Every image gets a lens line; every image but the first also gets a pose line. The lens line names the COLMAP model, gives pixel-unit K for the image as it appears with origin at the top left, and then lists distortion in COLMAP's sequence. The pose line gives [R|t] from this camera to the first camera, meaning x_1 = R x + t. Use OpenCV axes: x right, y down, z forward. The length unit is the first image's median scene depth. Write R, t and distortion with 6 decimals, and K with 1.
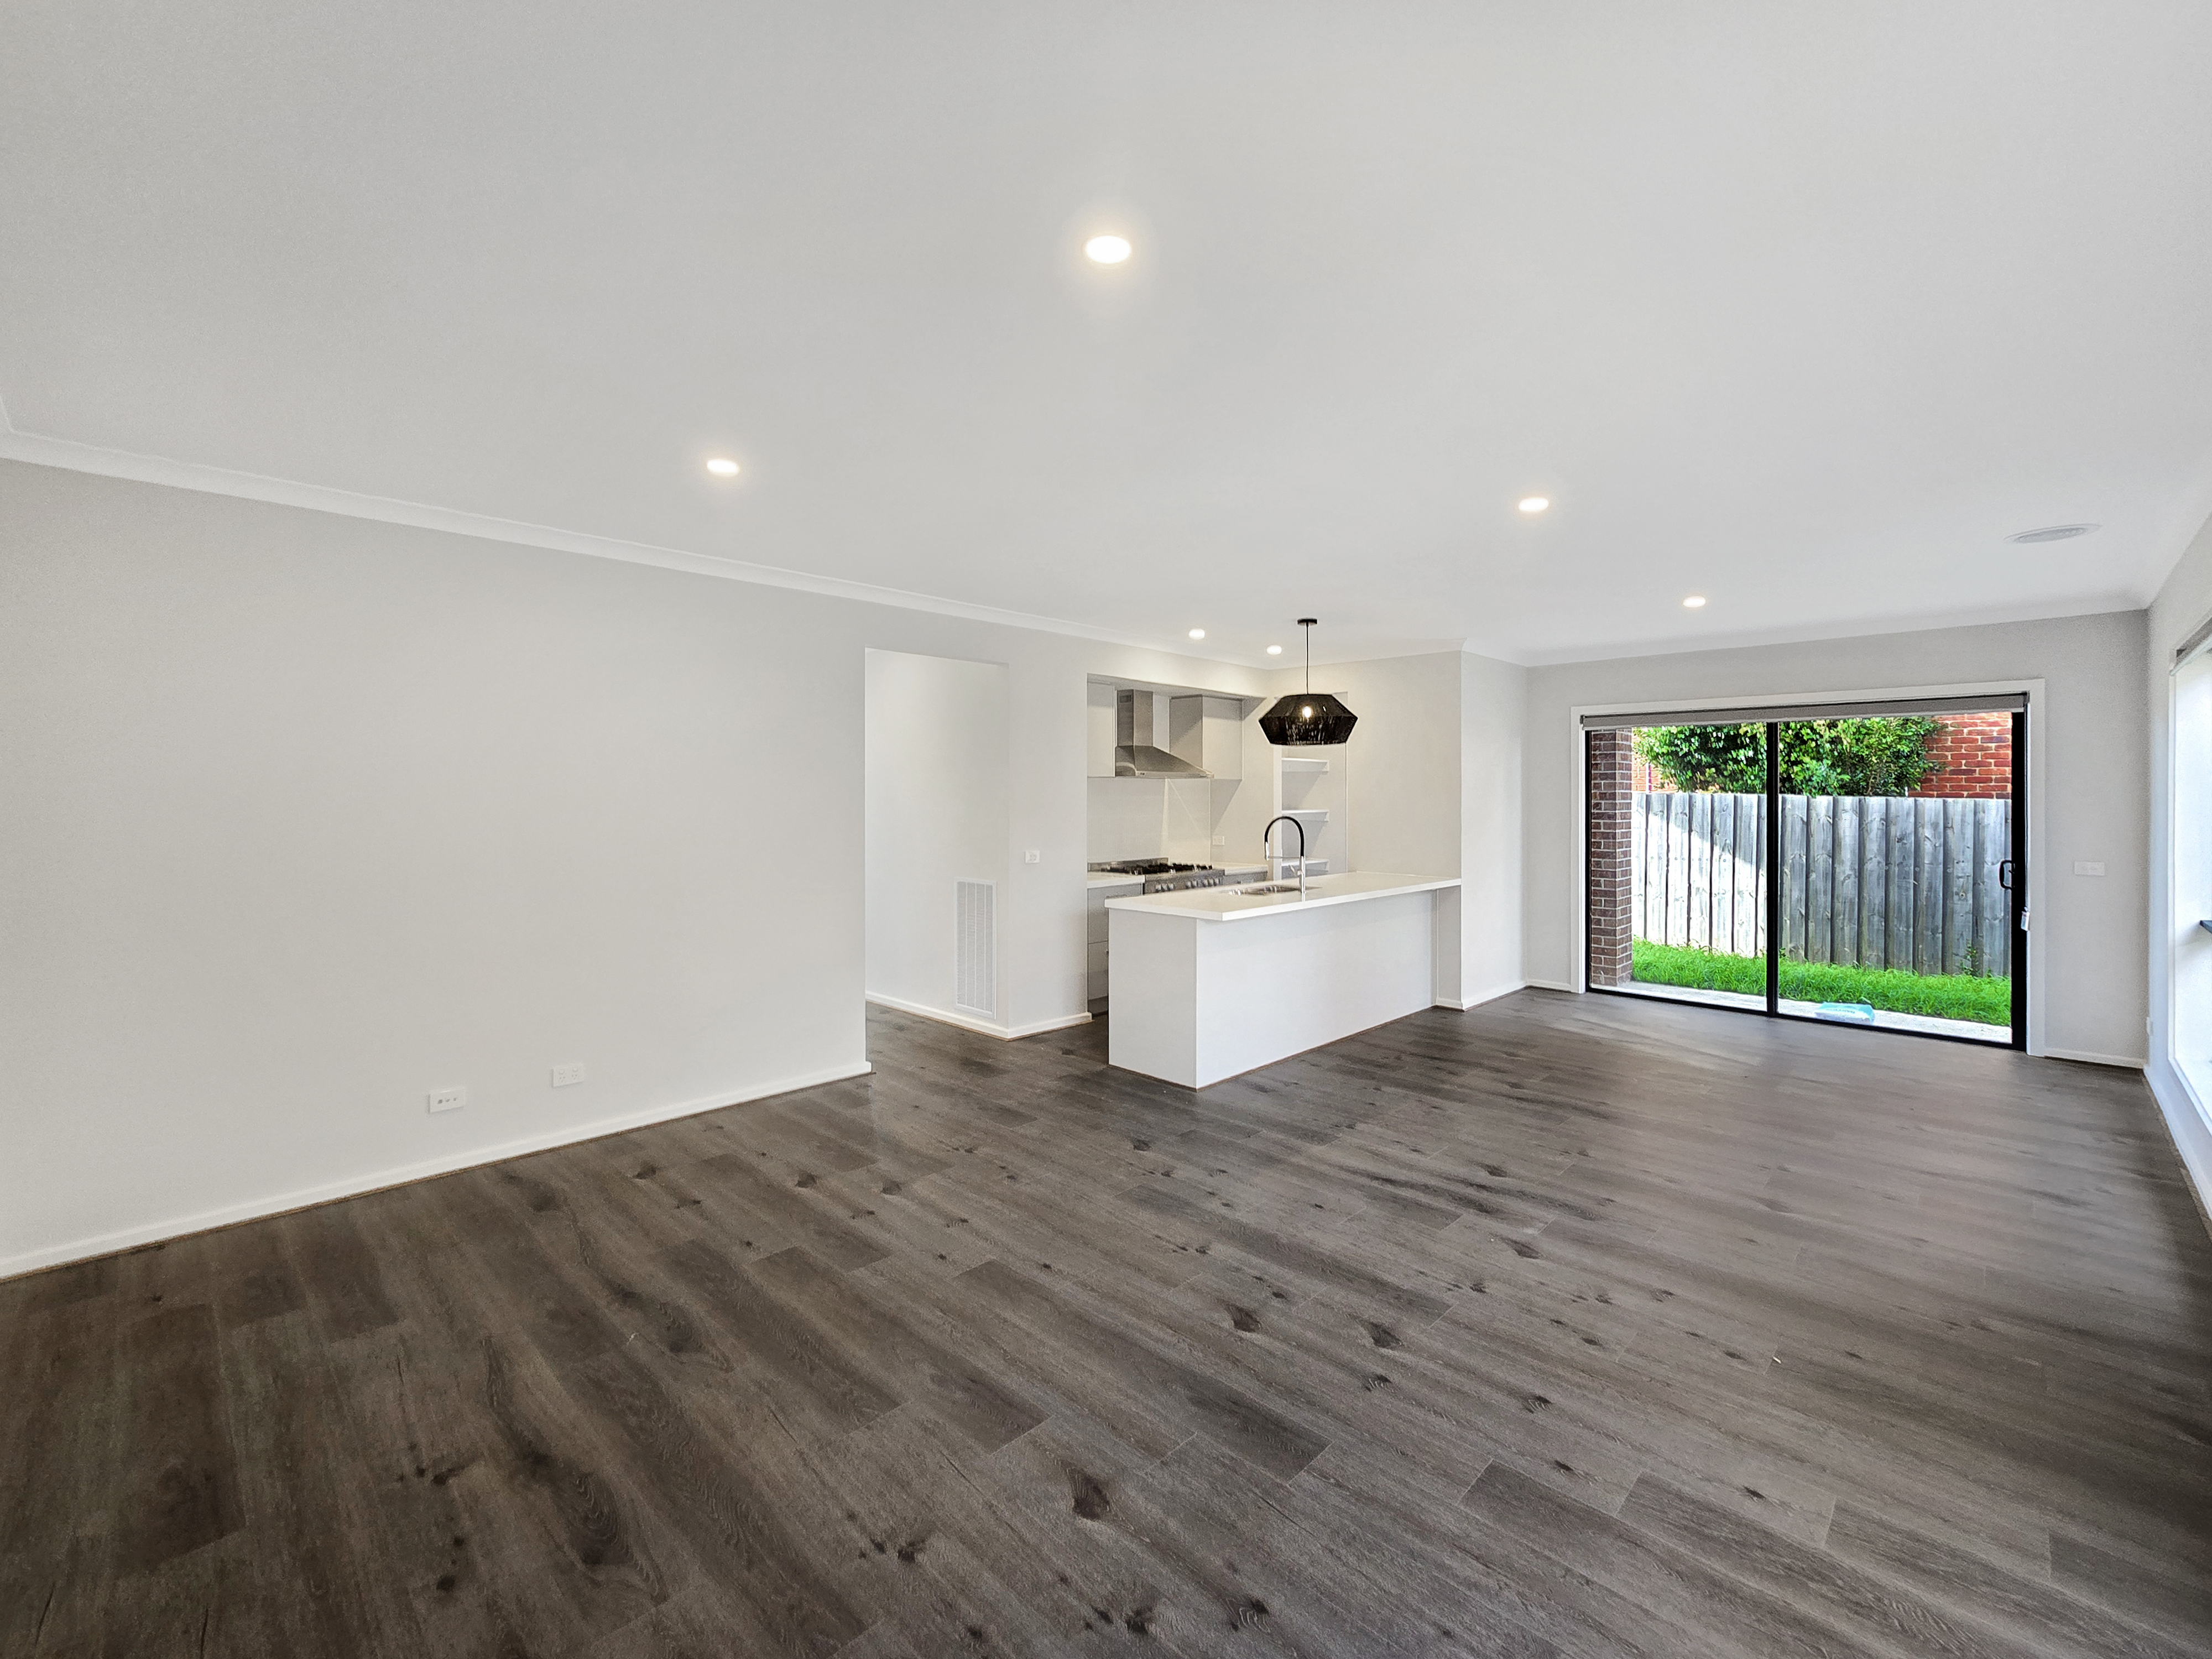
lens RADIAL K [[947.1, 0, 1099.6], [0, 947.1, 795.4], [0, 0, 1]] dist [-0.000141, -0.000095]
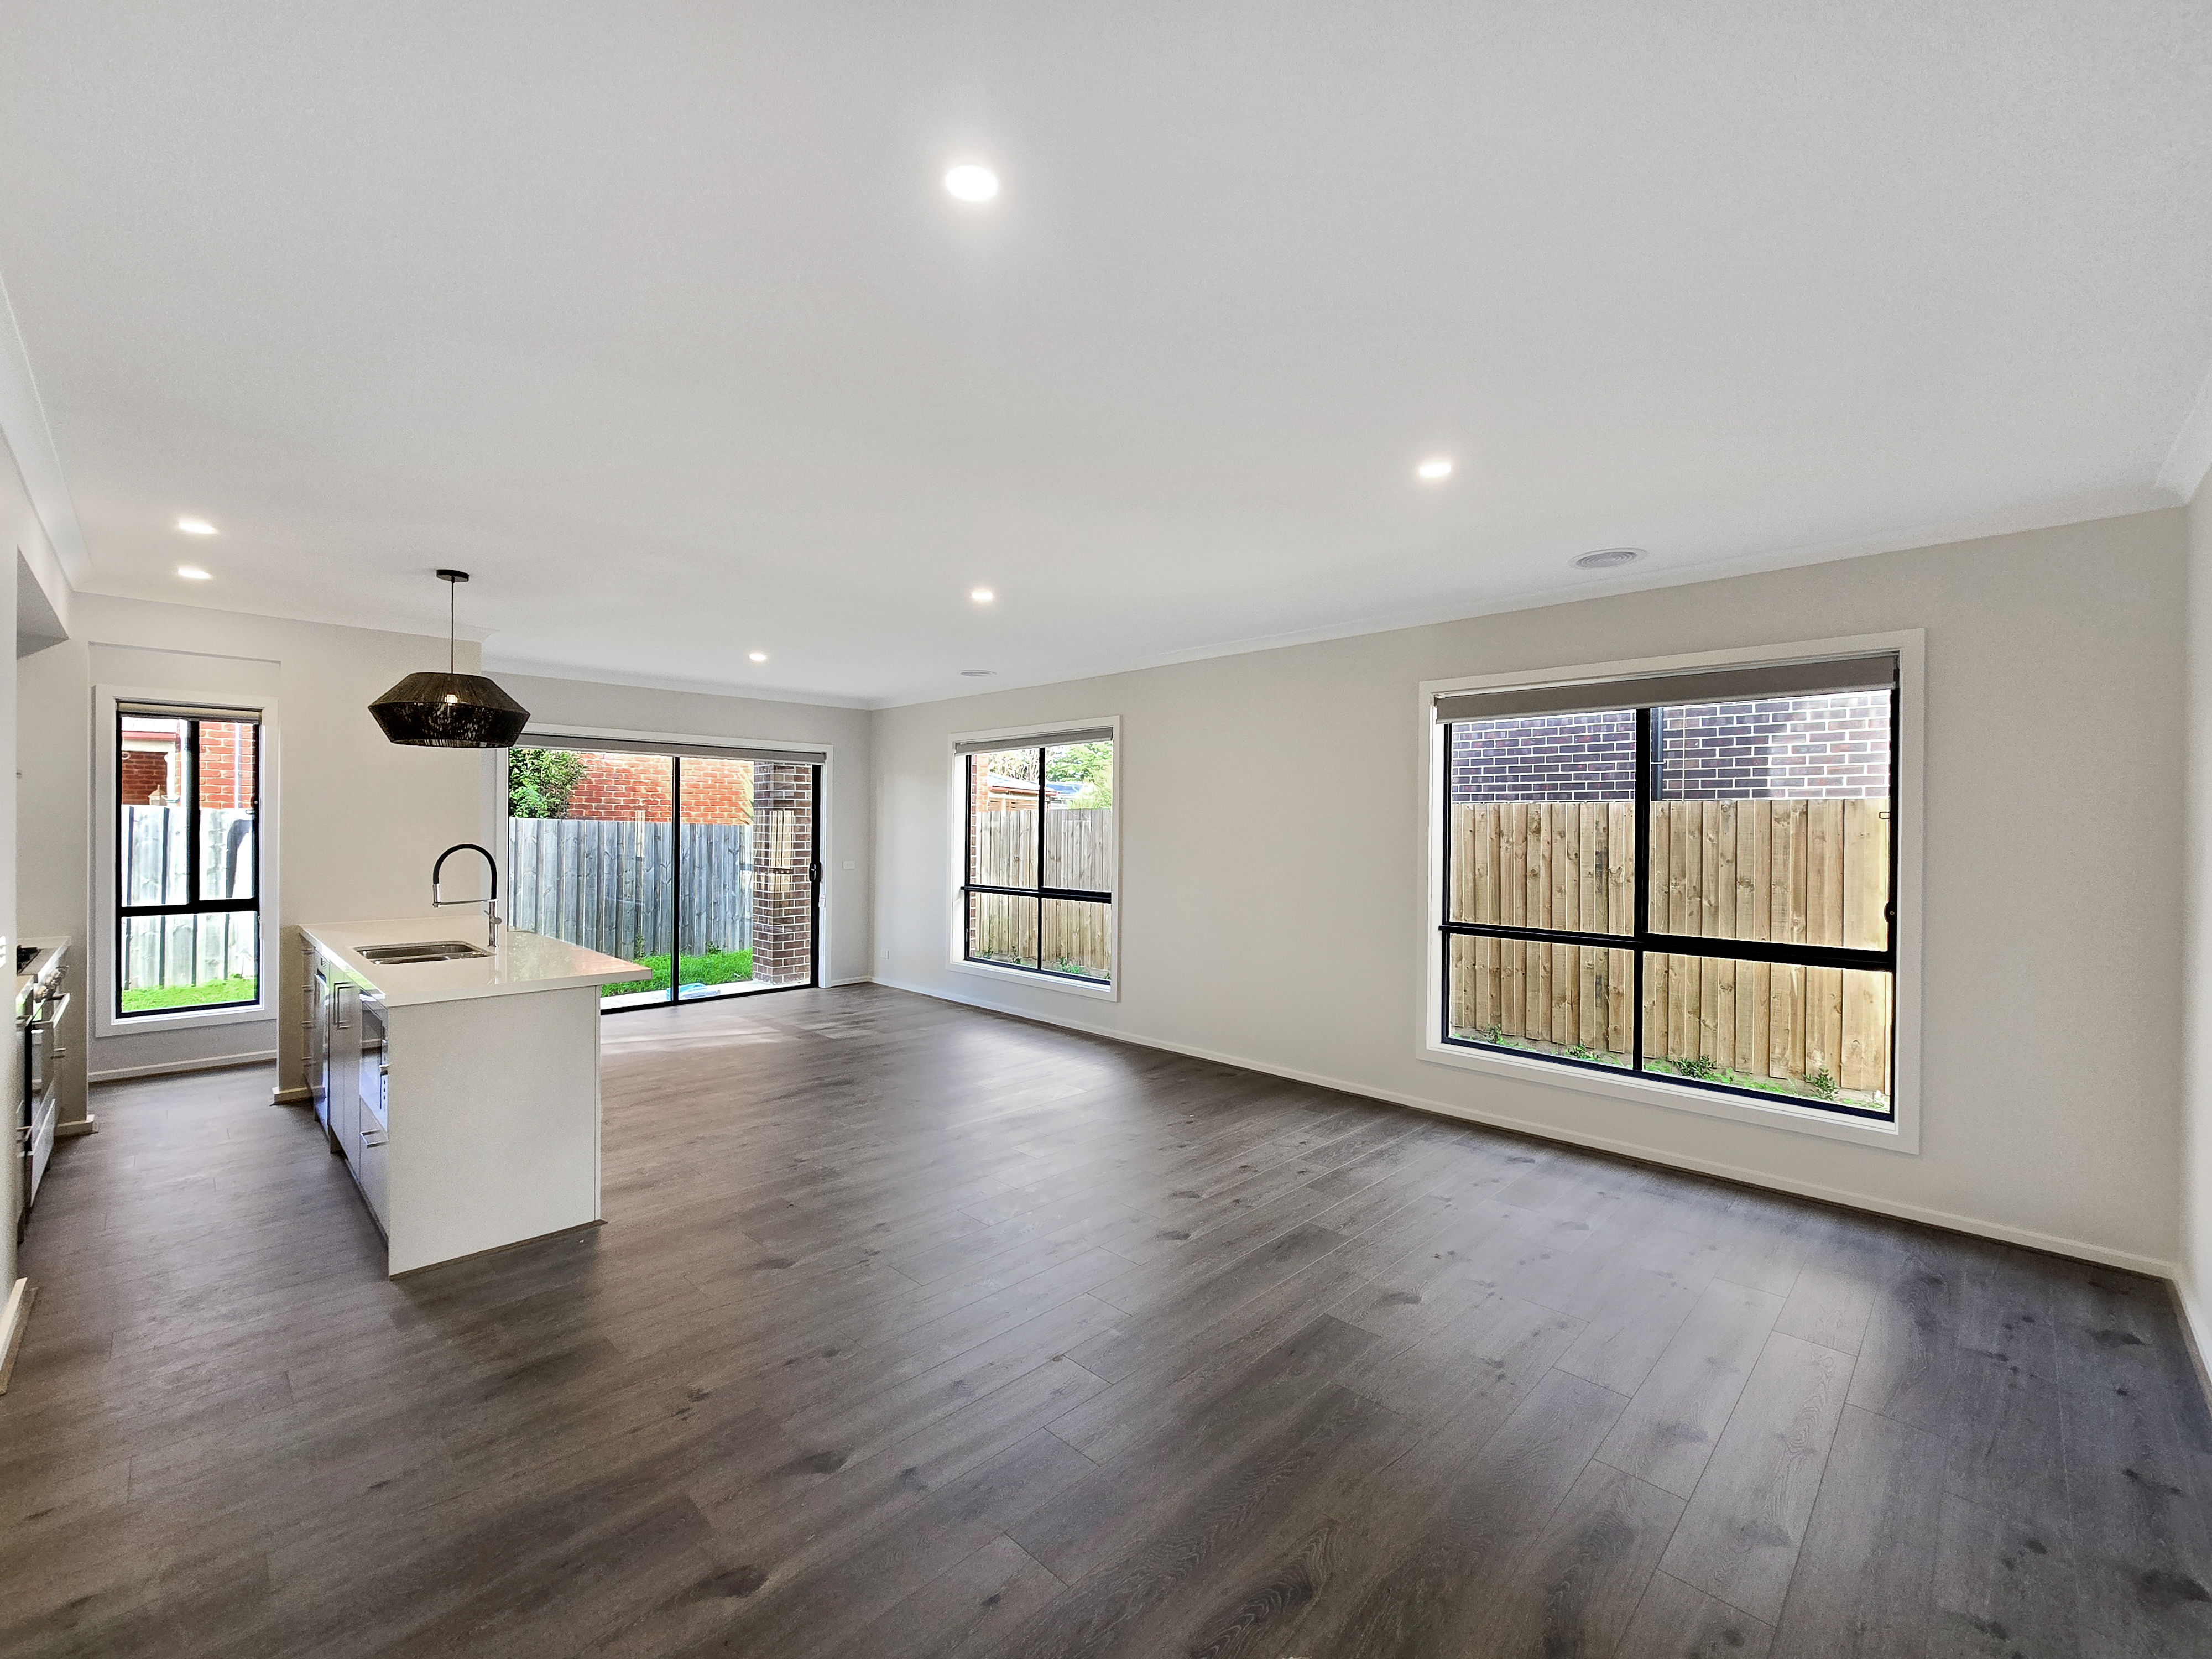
lens RADIAL K [[932.2, 0, 1106.0], [0, 932.2, 829.5], [0, 0, 1]] dist [-0.002485, -0.000308]
pose [[0.003553, -0.007498, 0.999966, -0.453645], [-0.006256, 0.999952, 0.007520, 0.001777], [-0.999974, -0.006282, 0.003505, 0.455746]]
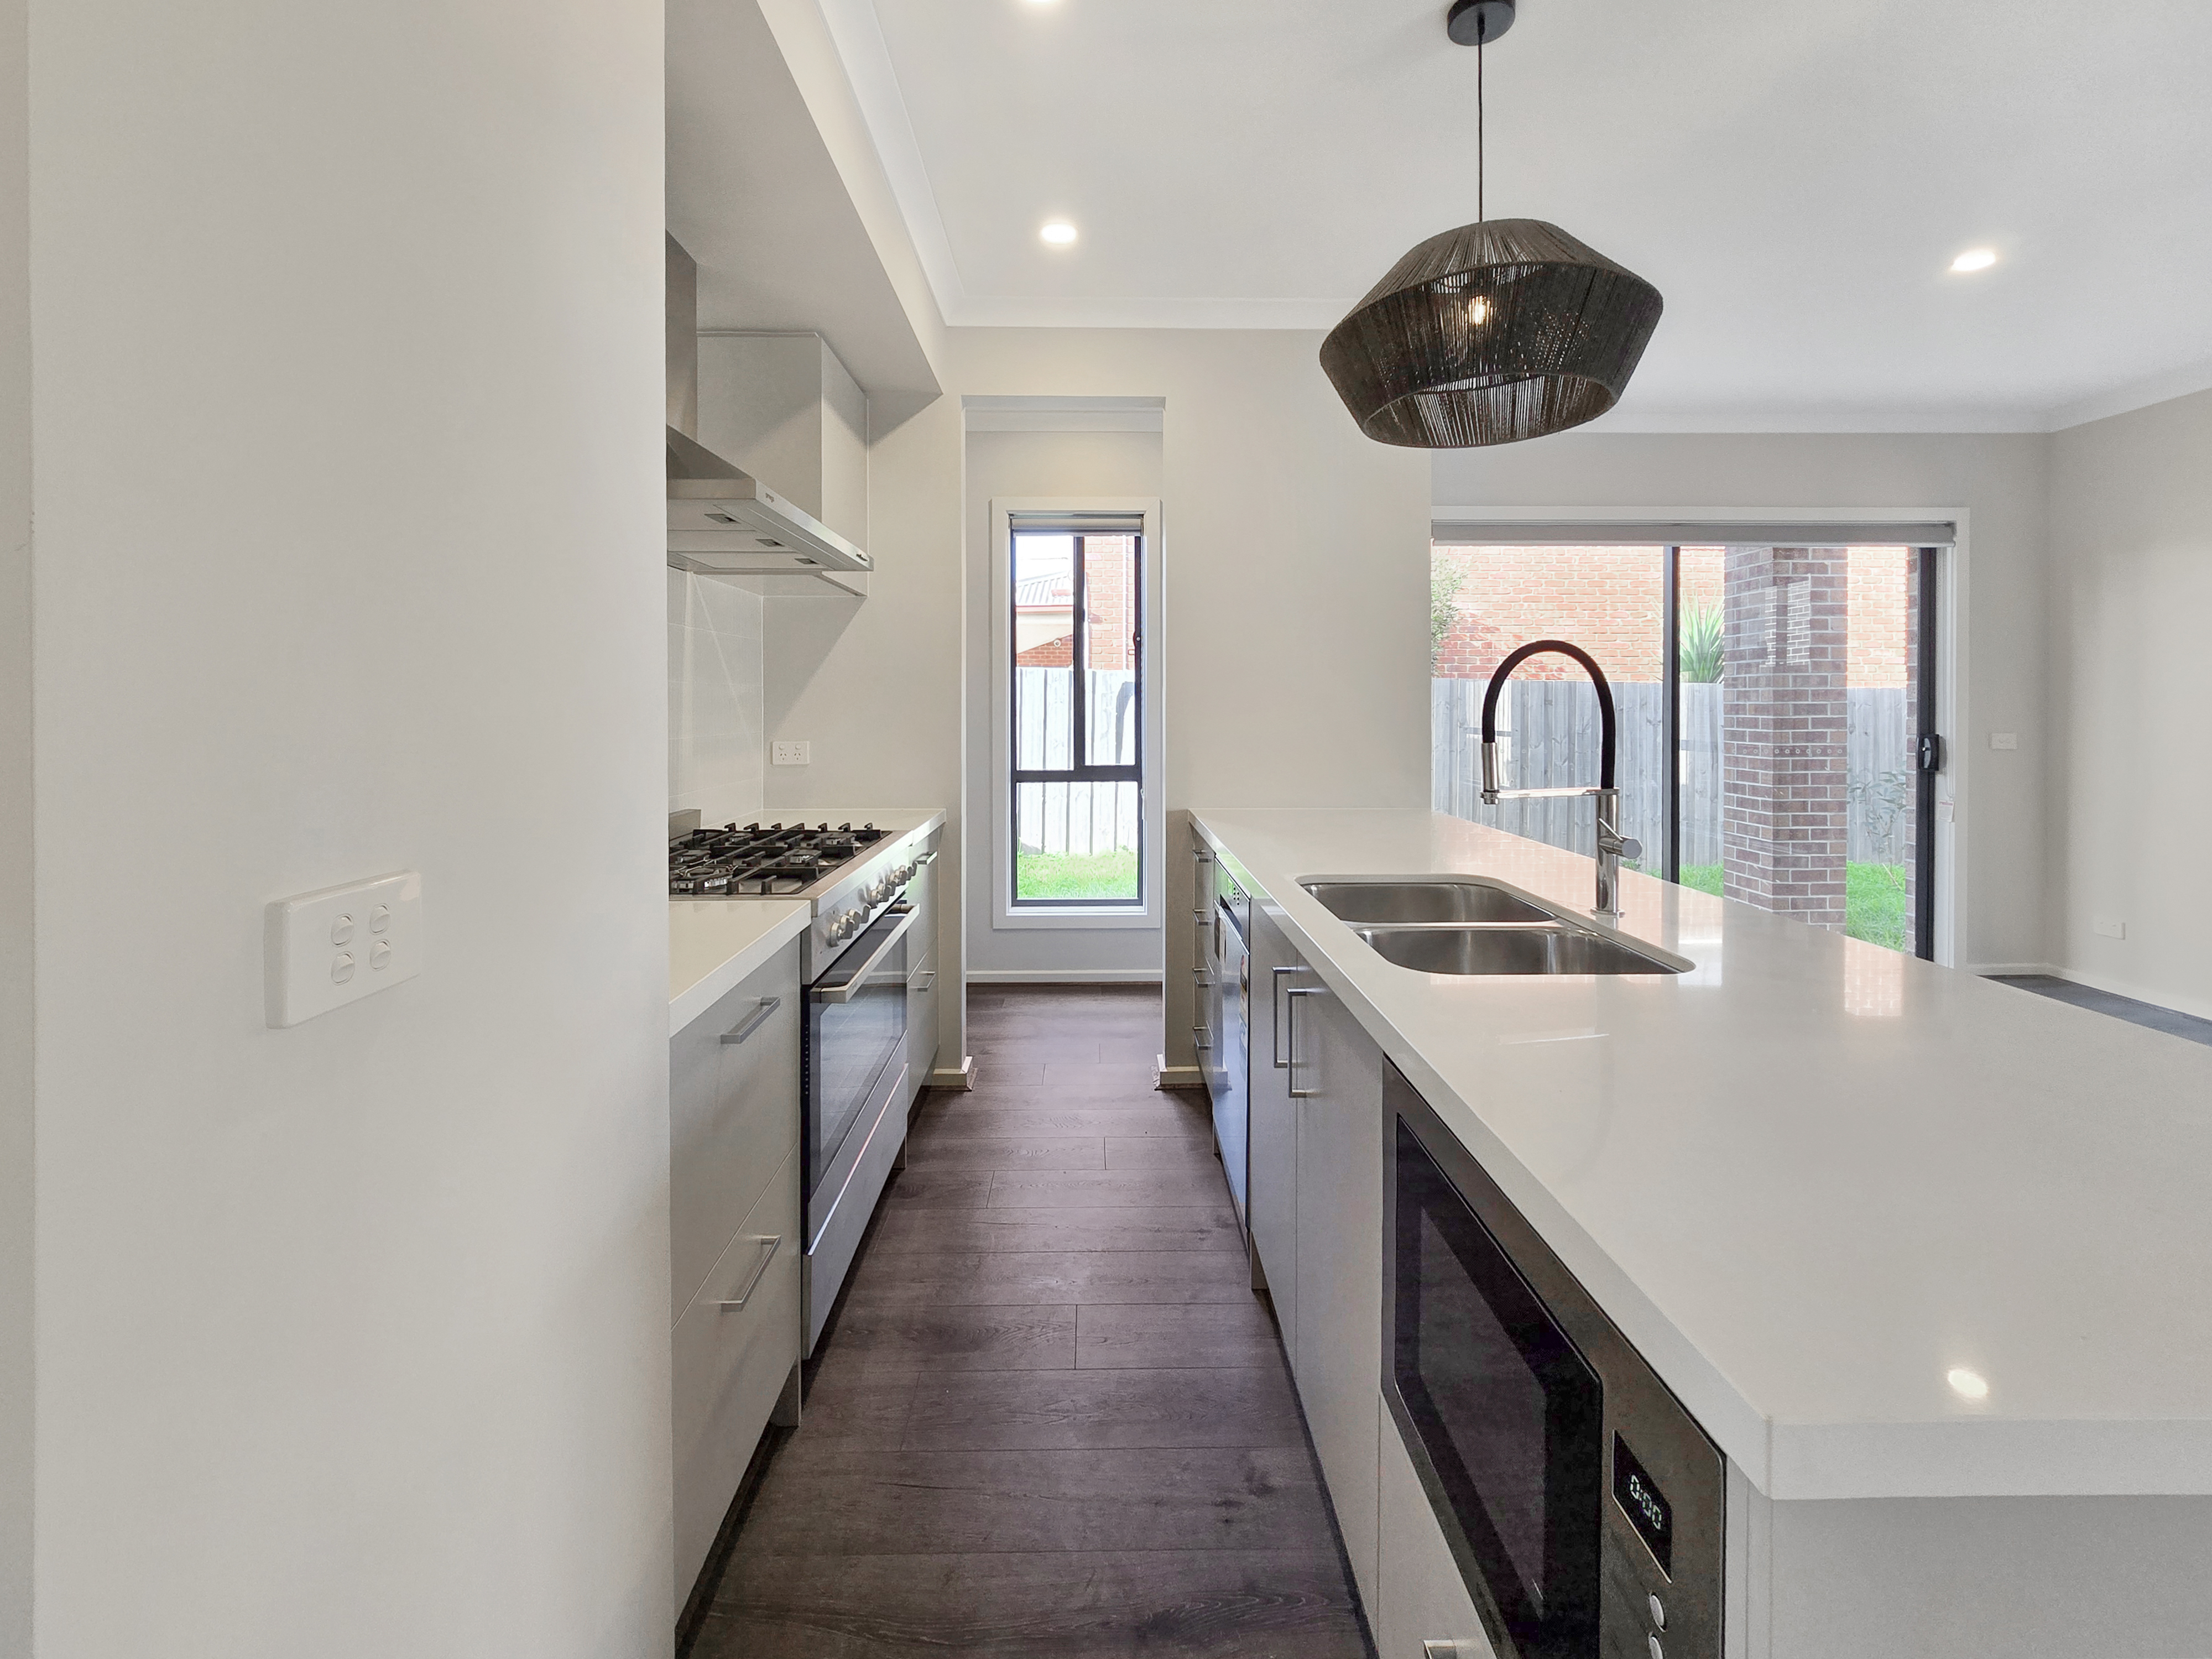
lens RADIAL K [[932.2, 0, 1106.0], [0, 932.2, 829.5], [0, 0, 1]] dist [-0.002485, -0.000308]
pose [[0.702741, -0.096419, 0.704882, -0.080057], [0.005321, 0.991459, 0.130313, 0.035908], [-0.711426, -0.087826, 0.697252, 0.798739]]
